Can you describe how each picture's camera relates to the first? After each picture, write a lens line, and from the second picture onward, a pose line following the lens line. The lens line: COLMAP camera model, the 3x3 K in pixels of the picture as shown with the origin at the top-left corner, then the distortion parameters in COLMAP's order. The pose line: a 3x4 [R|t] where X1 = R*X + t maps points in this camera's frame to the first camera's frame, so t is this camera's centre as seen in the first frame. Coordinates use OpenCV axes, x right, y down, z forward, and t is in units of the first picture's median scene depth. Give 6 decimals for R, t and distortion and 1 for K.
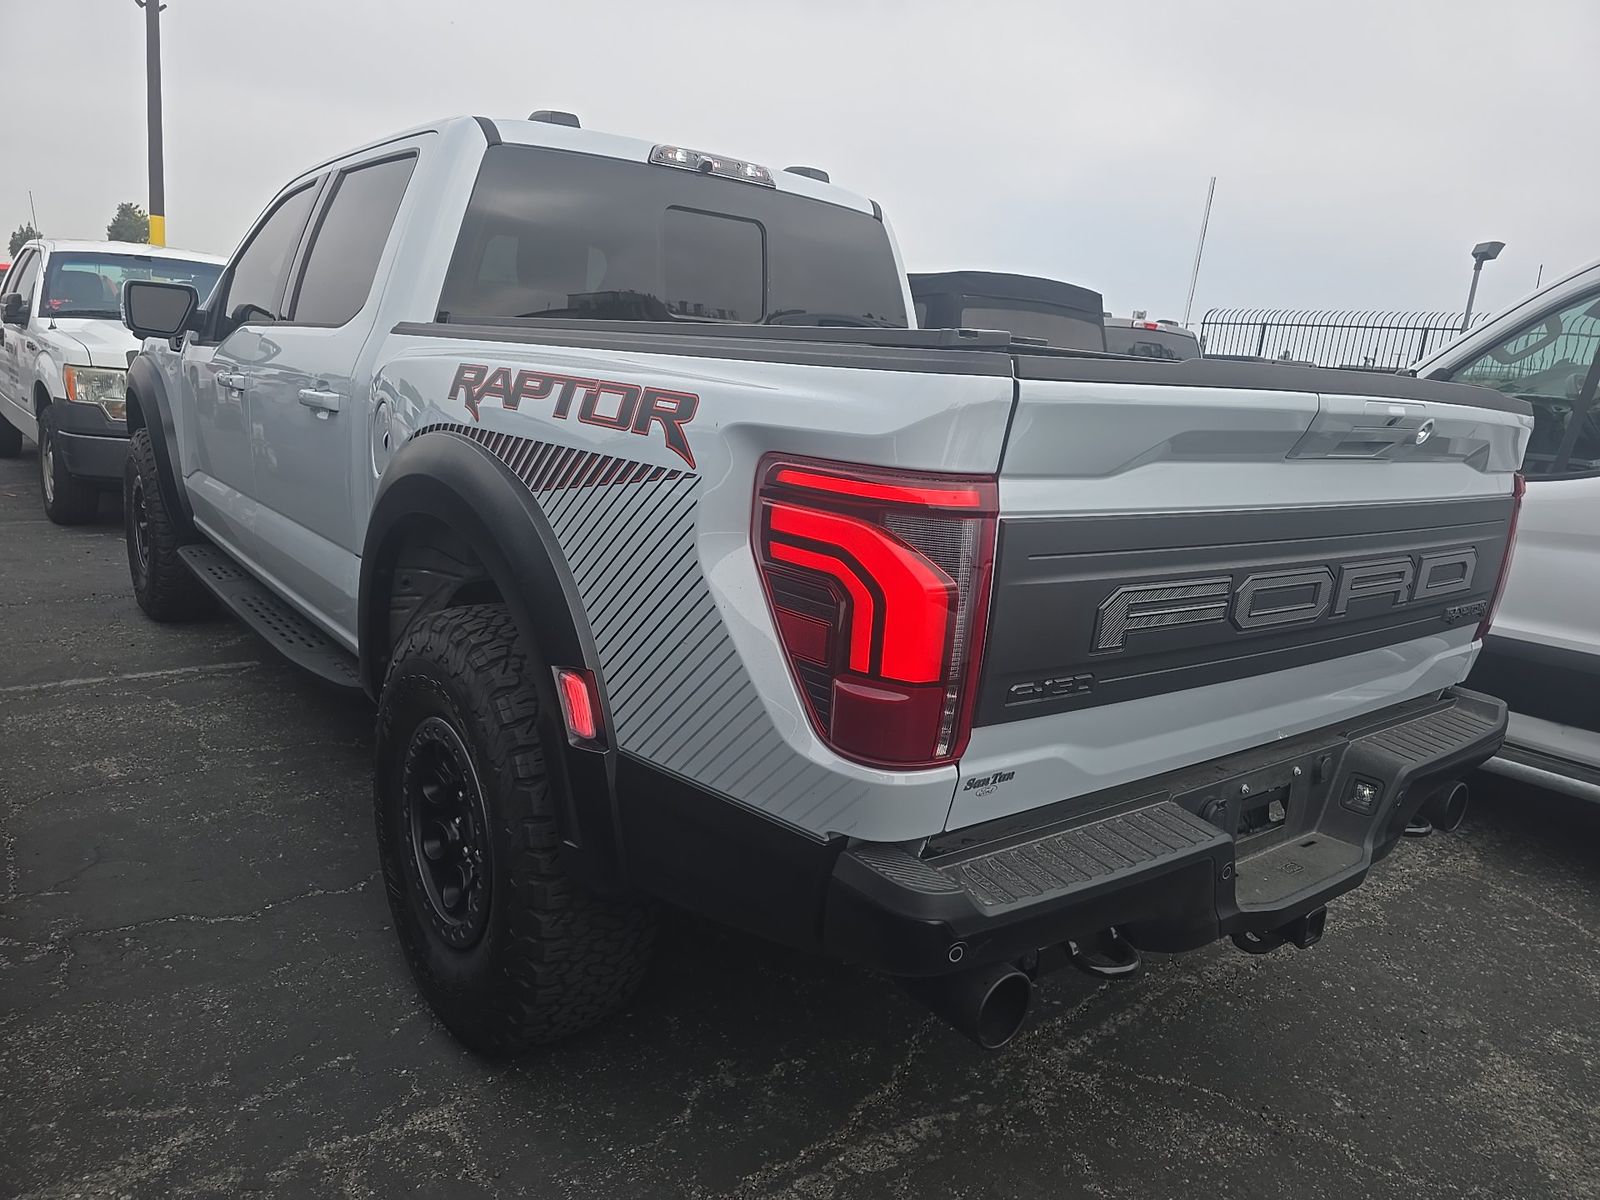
lens RADIAL K [[1068.4, 0, 793.6], [0, 1068.4, 583.3], [0, 0, 1]] dist [0.073488, -0.068152]
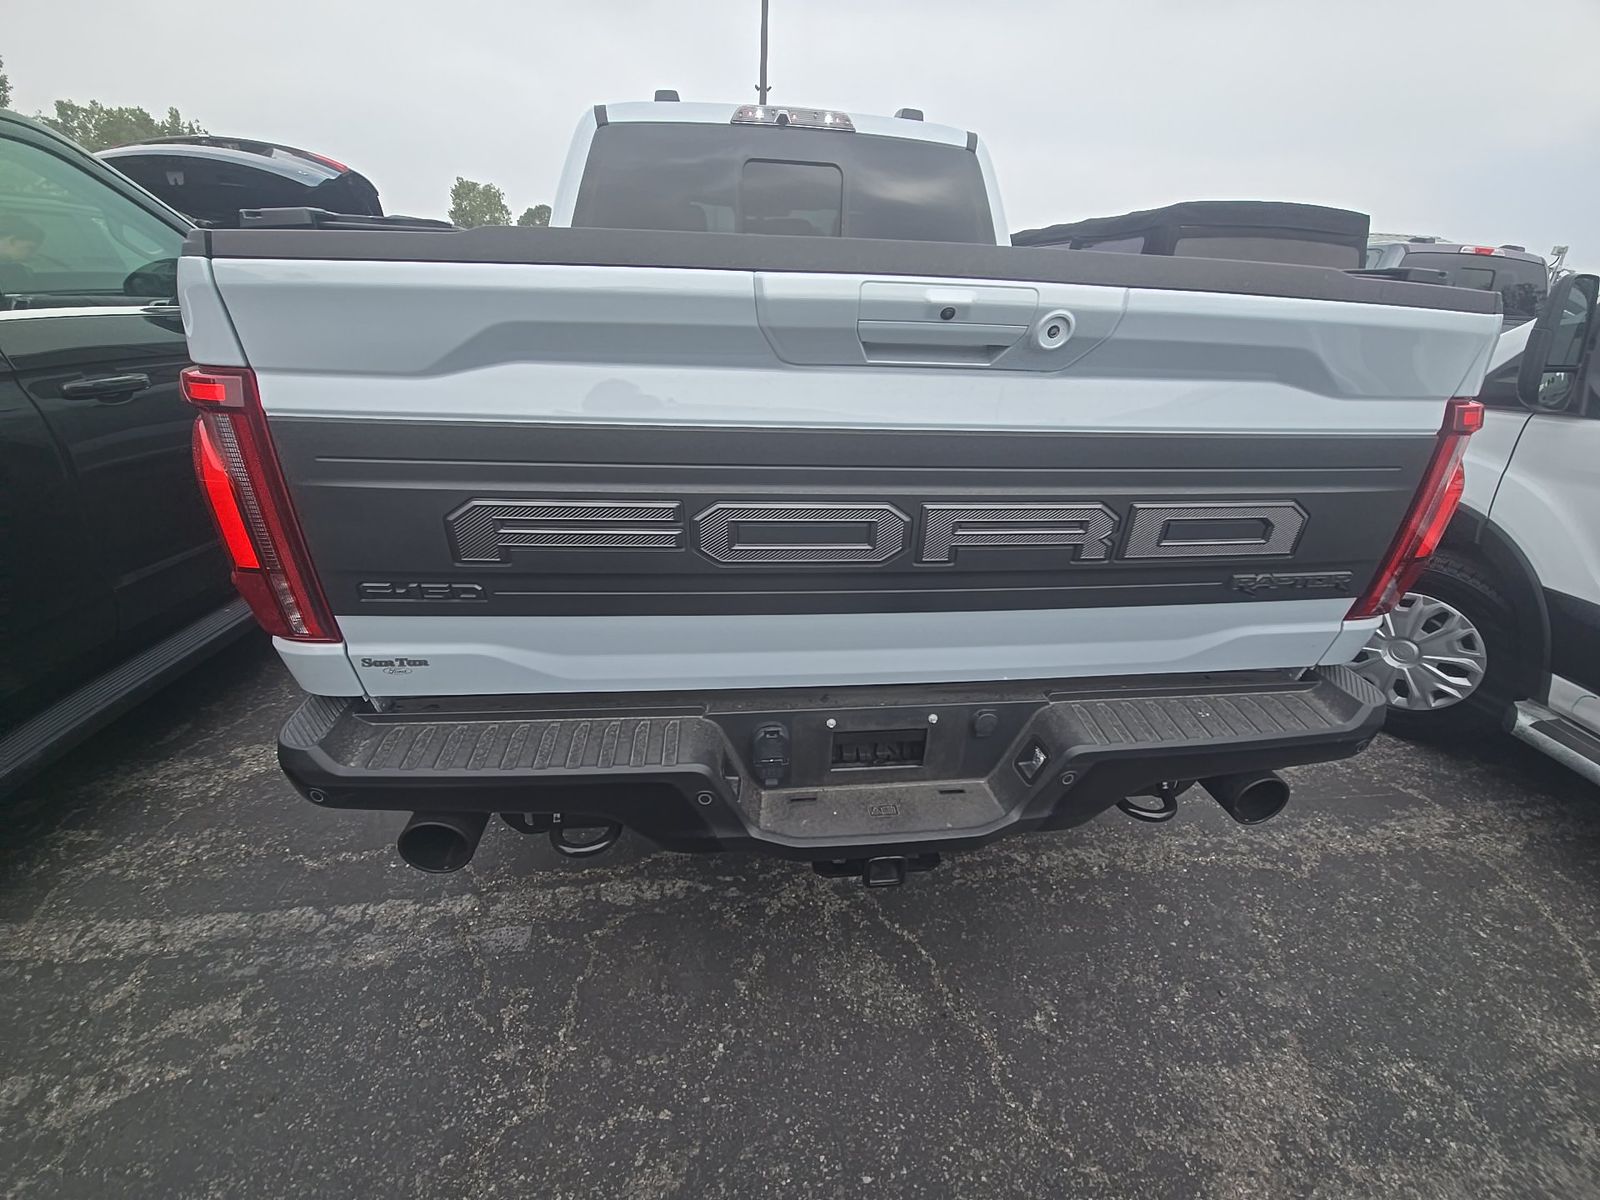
lens RADIAL K [[652.8, 0, 800.0], [0, 652.8, 600.0], [0, 0, 1]] dist [0.002828, -0.000600]
pose [[0.855760, 0.183080, -0.483897, 0.541125], [-0.078695, 0.970475, 0.228003, -0.041145], [0.511353, -0.157036, 0.844901, 0.416386]]
